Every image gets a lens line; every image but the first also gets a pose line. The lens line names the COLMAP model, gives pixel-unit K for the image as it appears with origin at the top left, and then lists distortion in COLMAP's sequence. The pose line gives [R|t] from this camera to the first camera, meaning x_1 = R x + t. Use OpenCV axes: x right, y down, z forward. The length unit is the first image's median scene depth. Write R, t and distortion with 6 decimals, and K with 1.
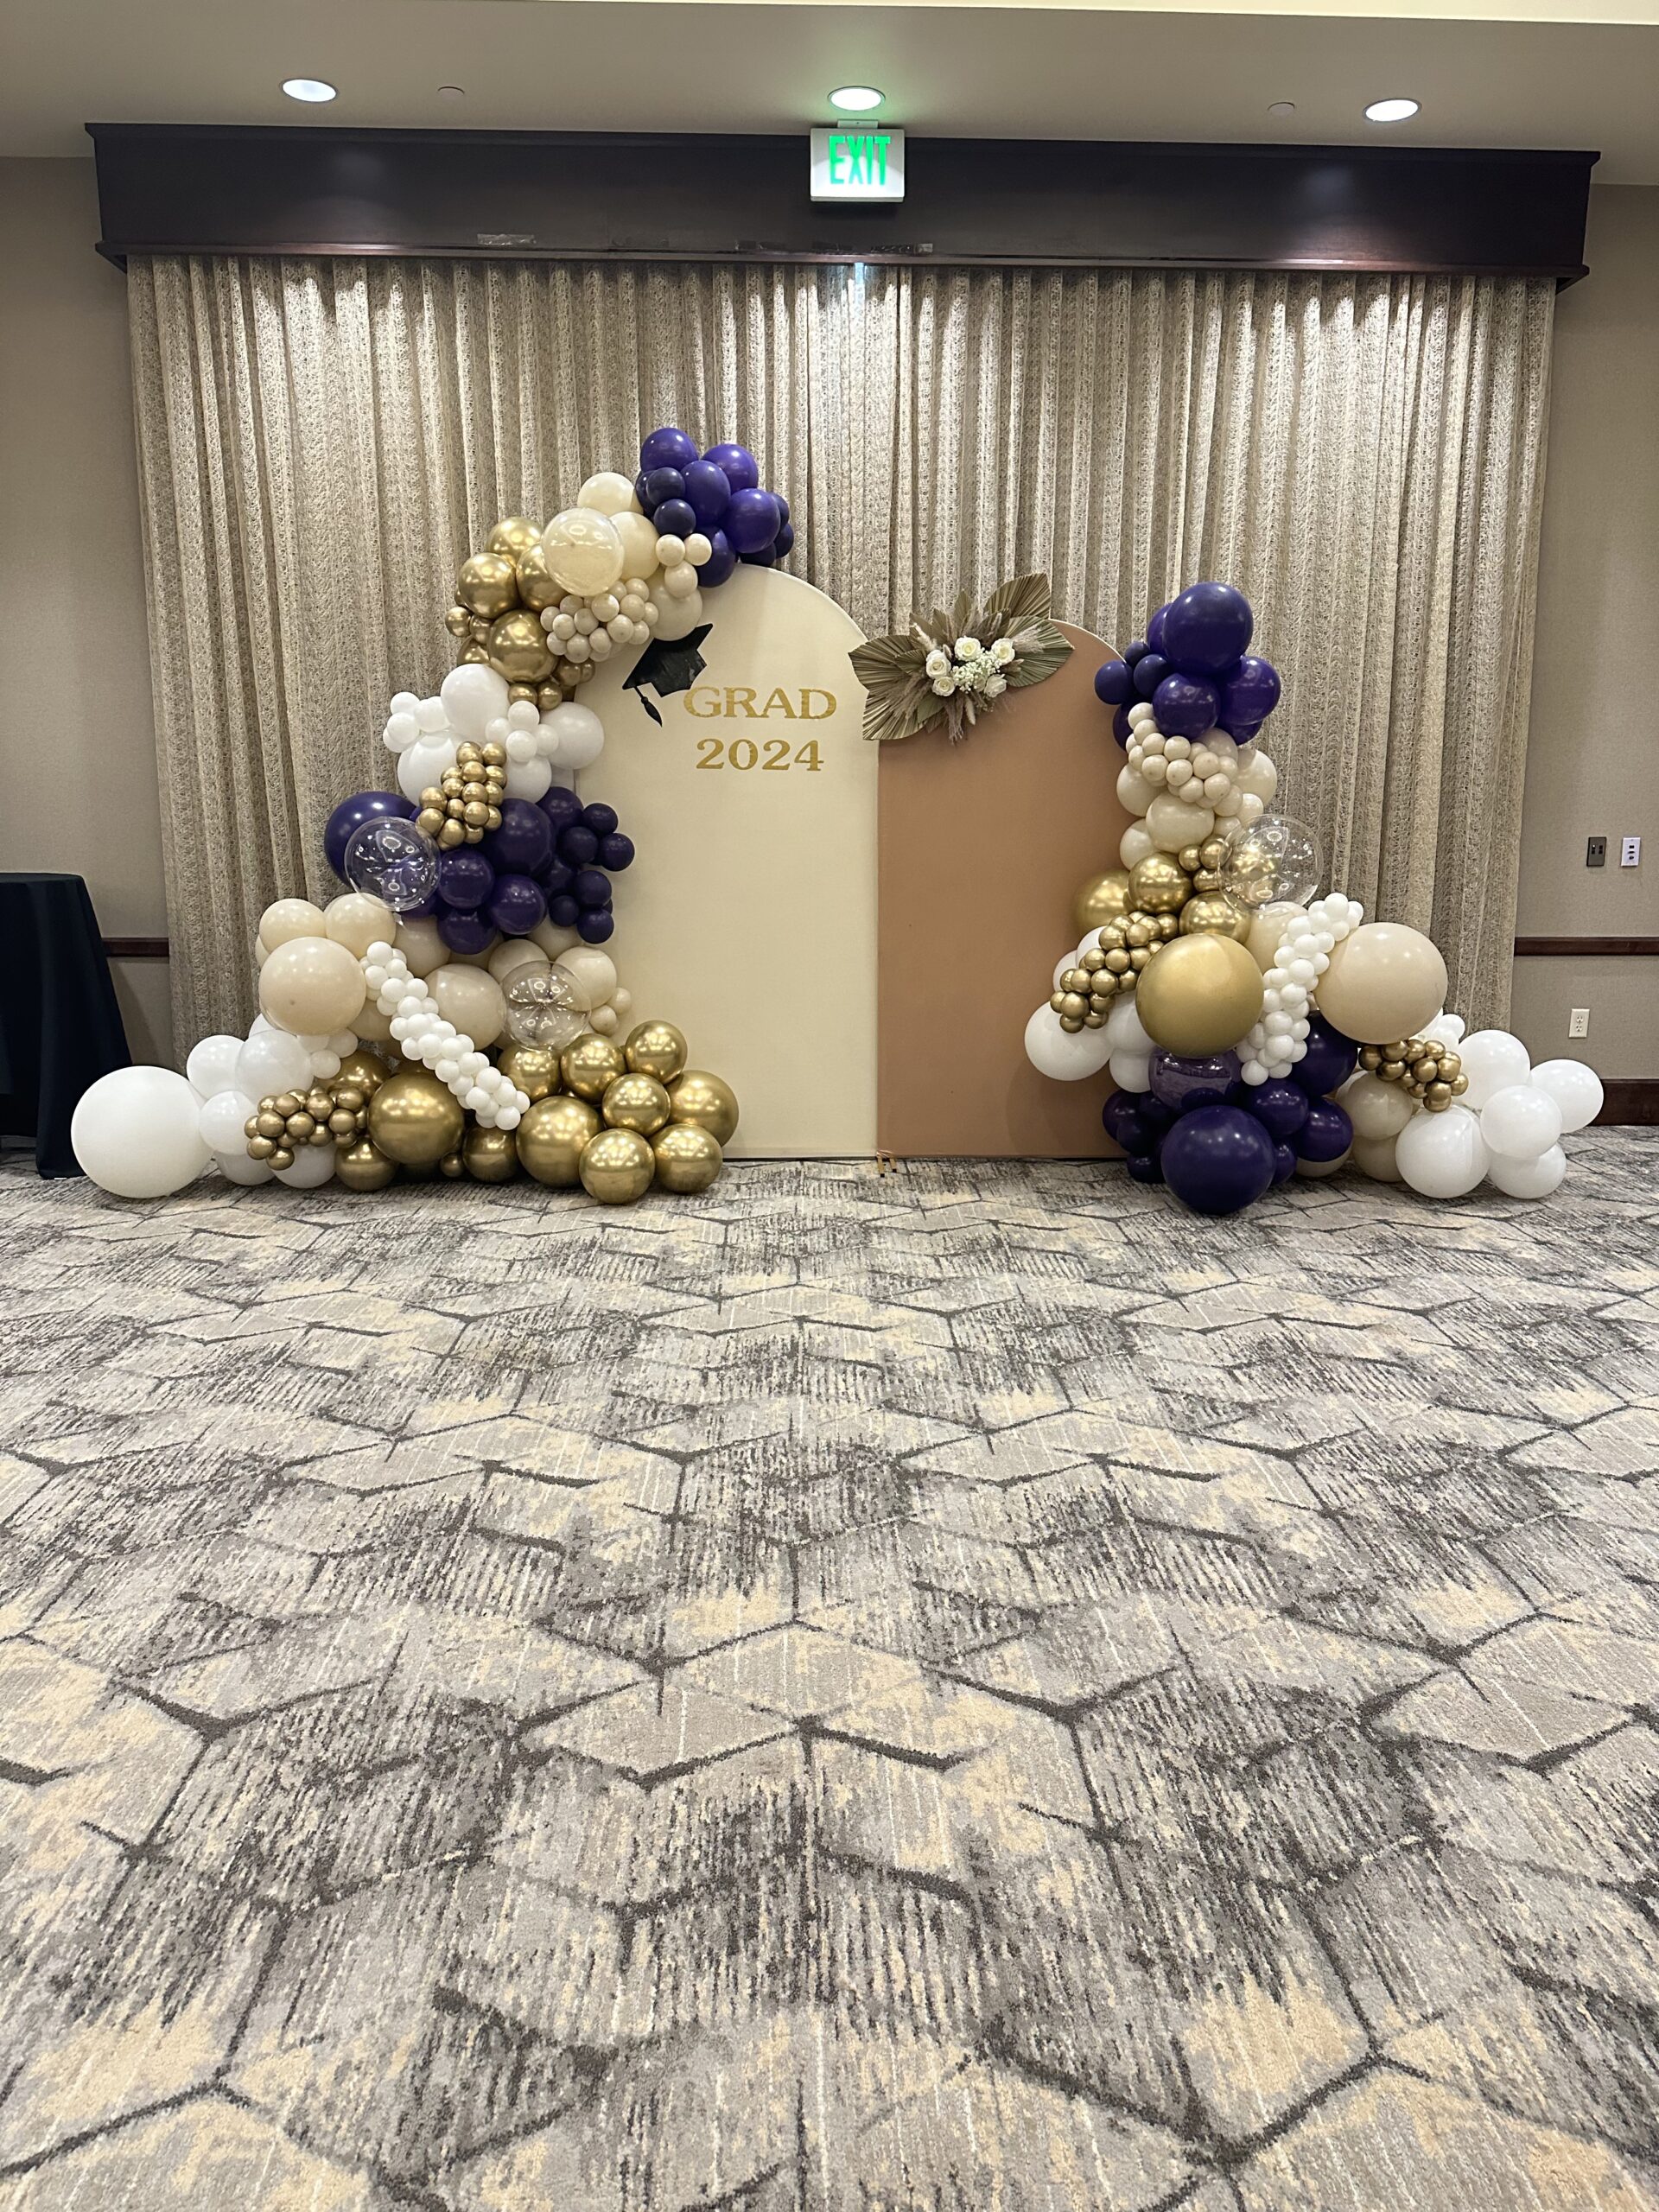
lens RADIAL K [[1511.6, 0, 829.5], [0, 1511.6, 1106.0], [0, 0, 1]] dist [0.029961, -0.082058]
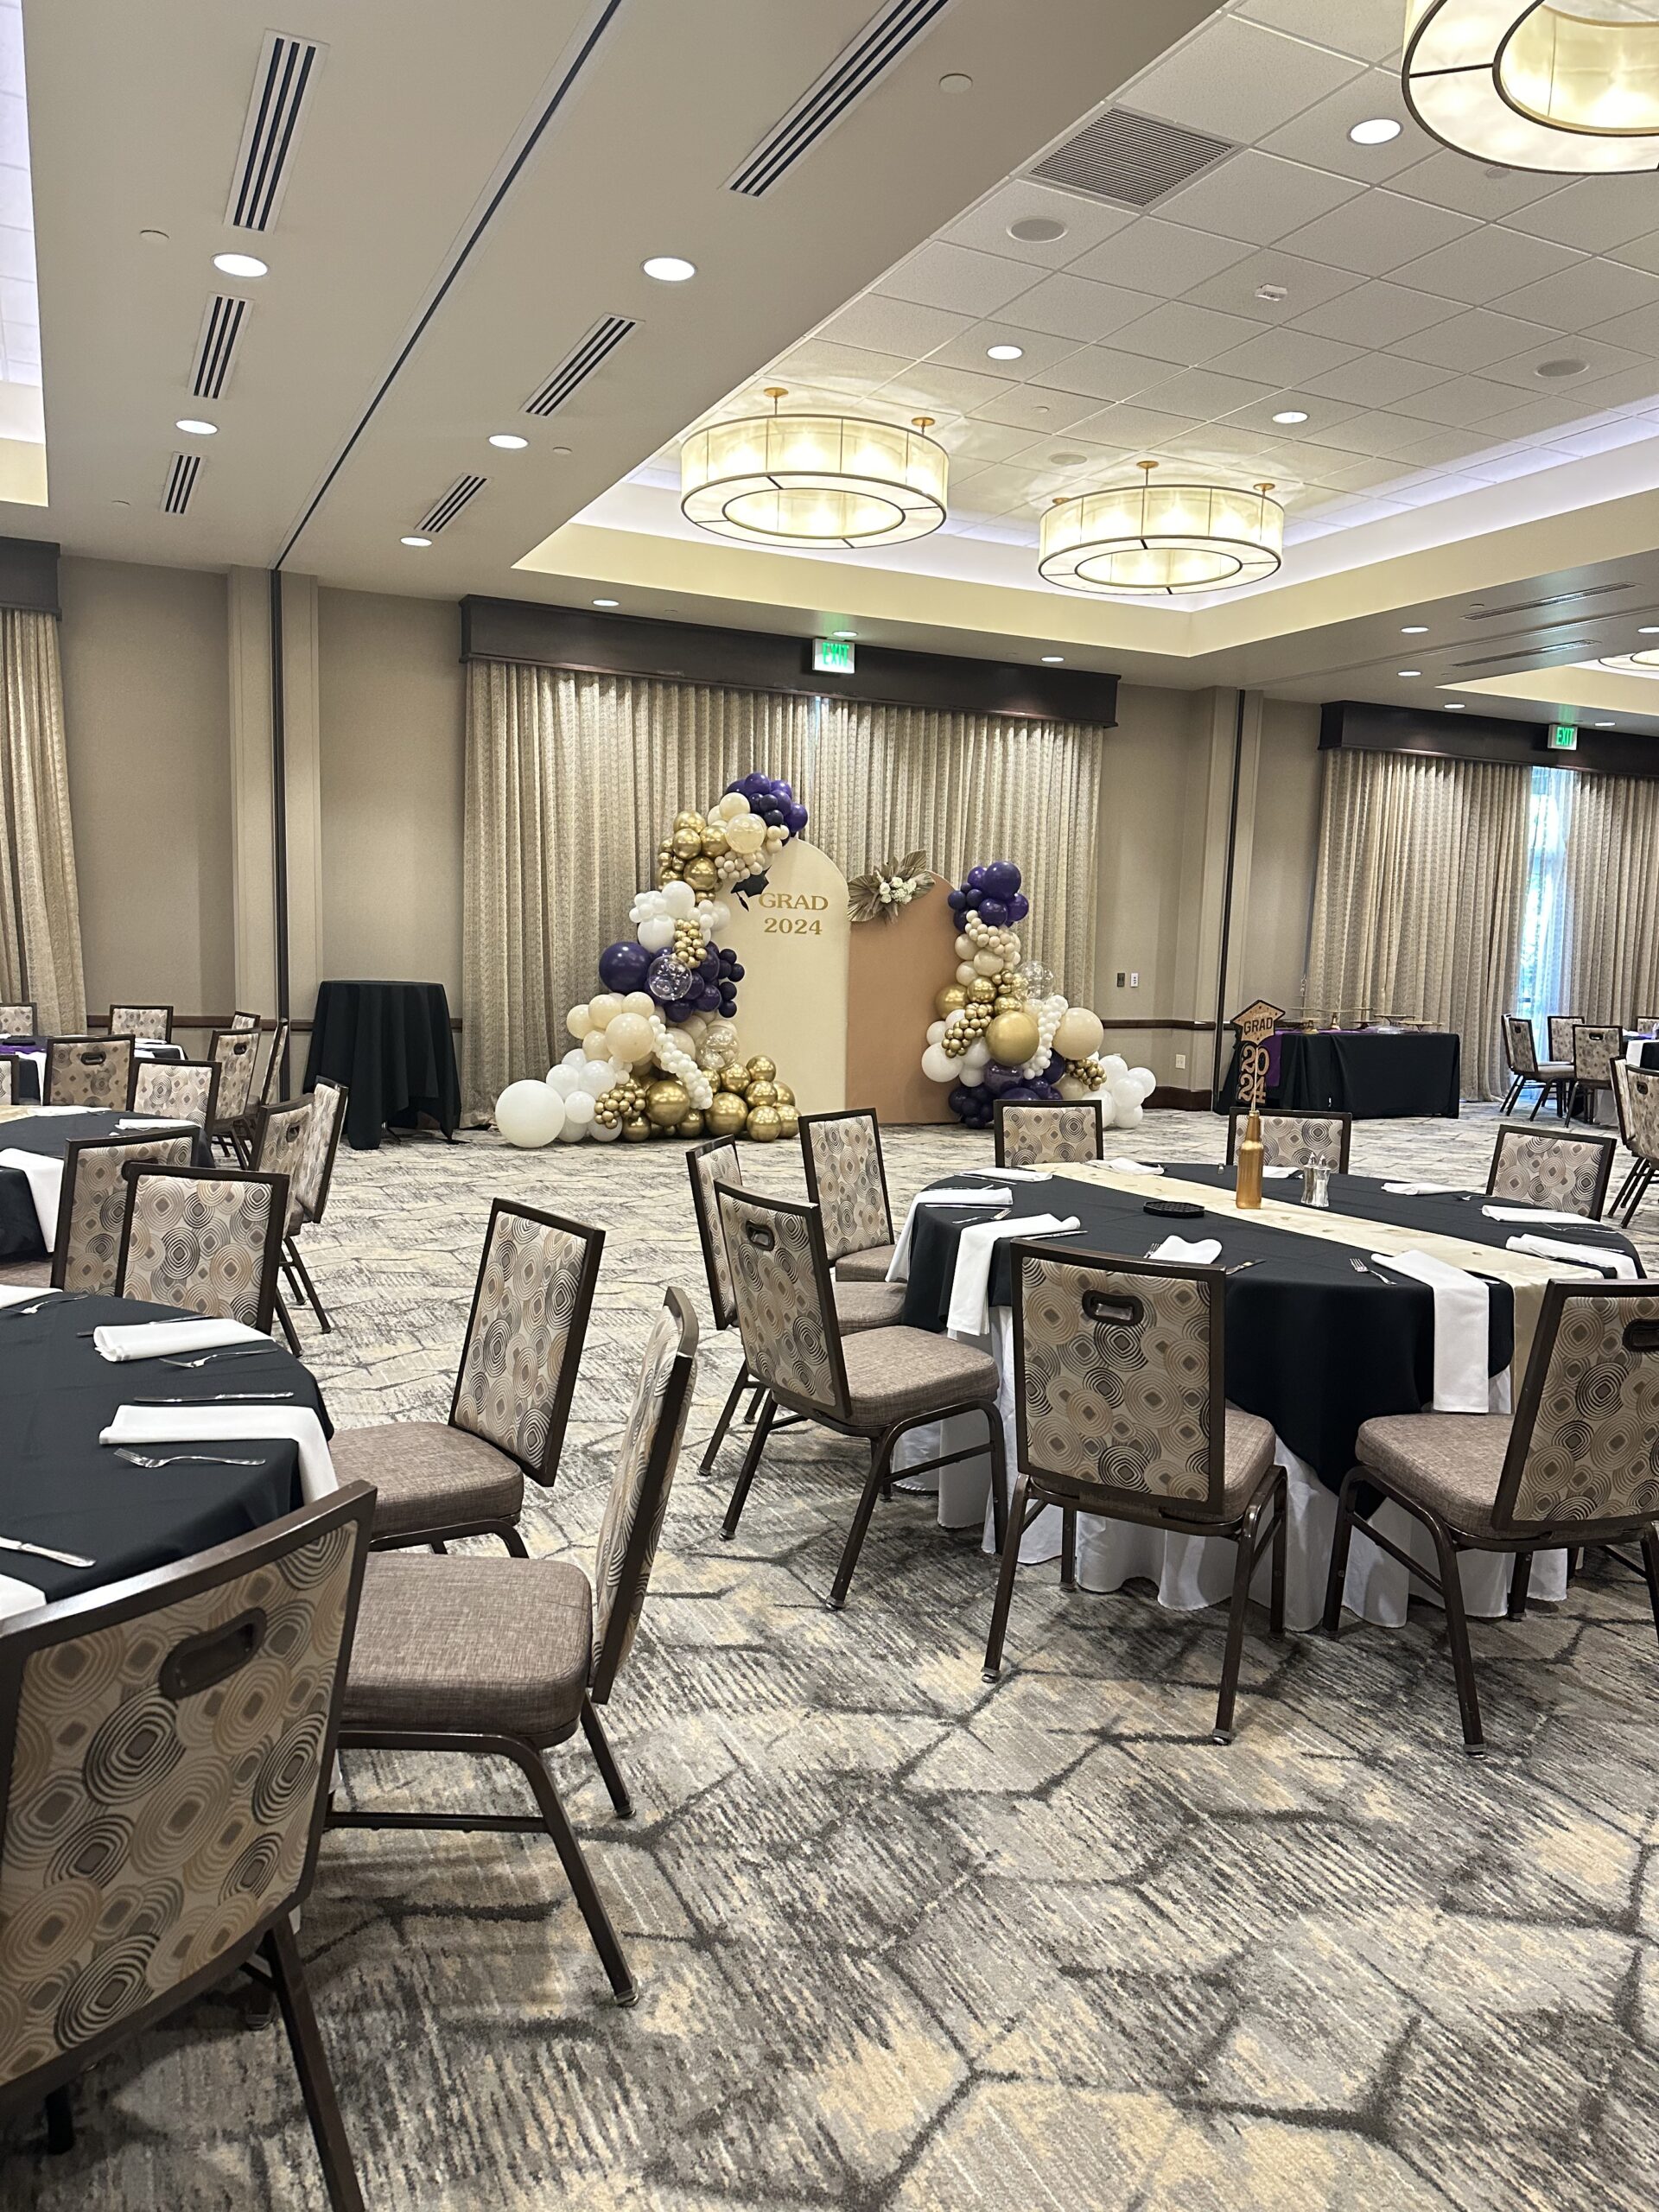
lens RADIAL K [[1536.9, 0, 829.5], [0, 1536.9, 1106.0], [0, 0, 1]] dist [0.001673, 0.000036]
pose [[0.910856, -0.021404, 0.412168, -0.901083], [0.057678, 0.995456, -0.075771, 0.175746], [-0.408673, 0.092789, 0.907952, -0.918236]]
